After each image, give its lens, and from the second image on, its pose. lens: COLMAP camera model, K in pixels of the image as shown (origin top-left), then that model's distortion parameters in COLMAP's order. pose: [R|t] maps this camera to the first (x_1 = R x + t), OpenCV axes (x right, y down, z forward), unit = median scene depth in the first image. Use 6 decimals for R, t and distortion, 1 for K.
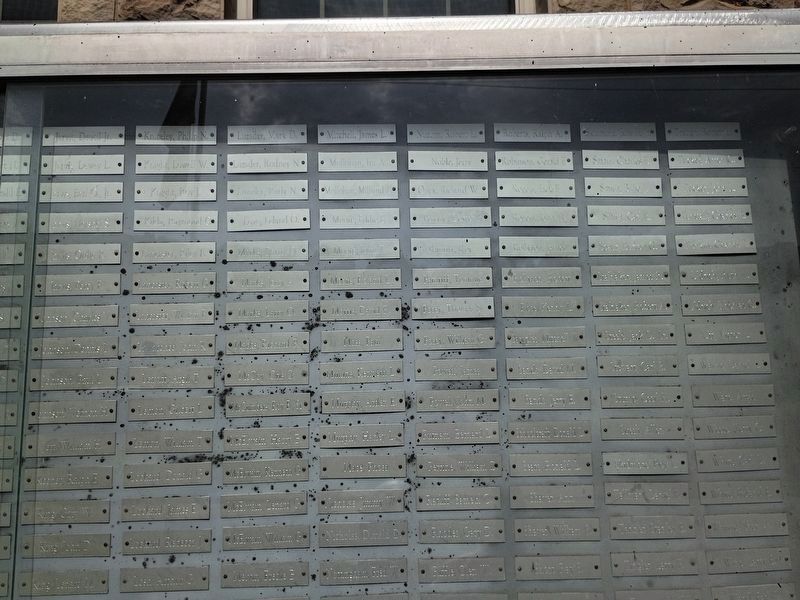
lens RADIAL K [[693.1, 0, 400.9], [0, 693.1, 296.6], [0, 0, 1]] dist [0.053840, -0.076306]
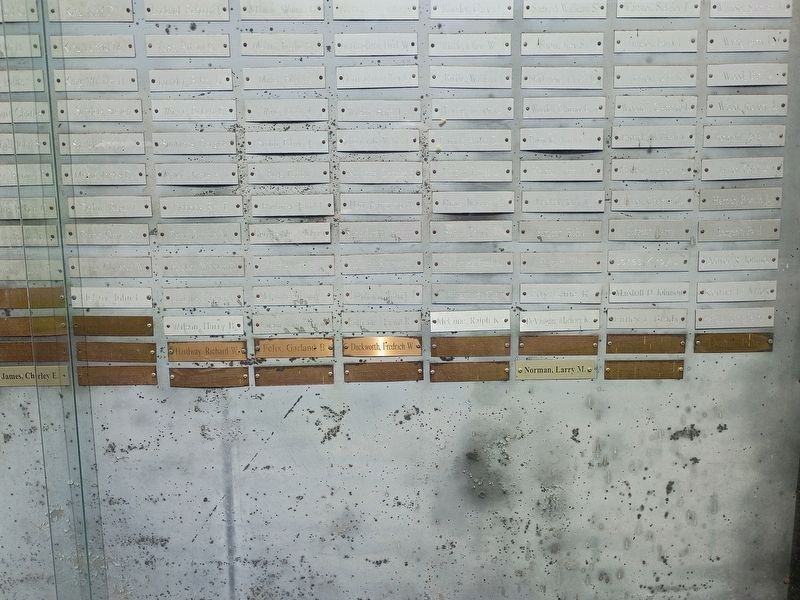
lens RADIAL K [[693.1, 0, 400.9], [0, 693.1, 296.6], [0, 0, 1]] dist [0.053840, -0.076306]
pose [[0.999759, 0.016869, -0.014038, 0.004863], [-0.011531, 0.948025, 0.317985, 0.409628], [0.018672, -0.317747, 0.947992, -0.110351]]
